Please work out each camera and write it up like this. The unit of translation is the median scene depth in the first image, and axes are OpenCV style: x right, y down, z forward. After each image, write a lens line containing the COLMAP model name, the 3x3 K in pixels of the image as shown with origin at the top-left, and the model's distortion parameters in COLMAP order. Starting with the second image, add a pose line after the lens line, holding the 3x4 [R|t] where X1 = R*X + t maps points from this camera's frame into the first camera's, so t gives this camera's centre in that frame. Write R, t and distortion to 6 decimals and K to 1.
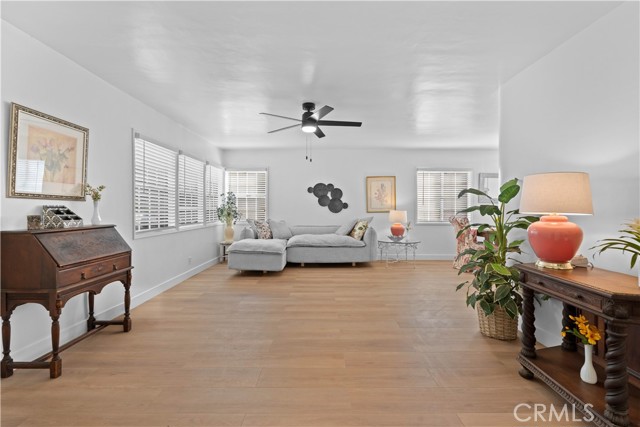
lens RADIAL K [[290.0, 0, 318.9], [0, 290.0, 209.2], [0, 0, 1]] dist [0.001801, -0.000289]
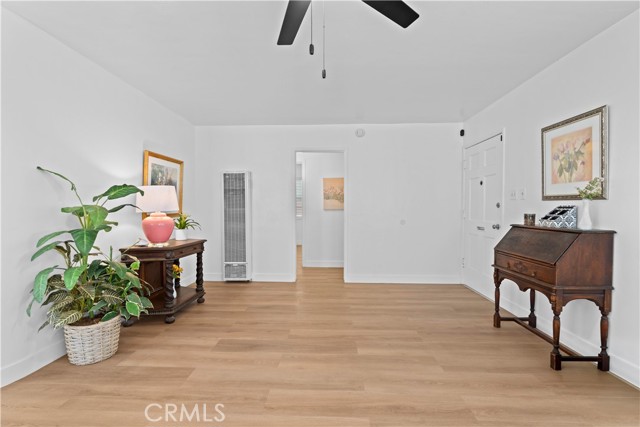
lens RADIAL K [[290.0, 0, 320.4], [0, 290.0, 209.9], [0, 0, 1]] dist [0.001801, -0.000289]
pose [[-0.999467, -0.003202, 0.032480, -0.072012], [-0.002896, 0.999951, 0.009456, -0.004558], [-0.032509, 0.009357, -0.999428, 1.976825]]
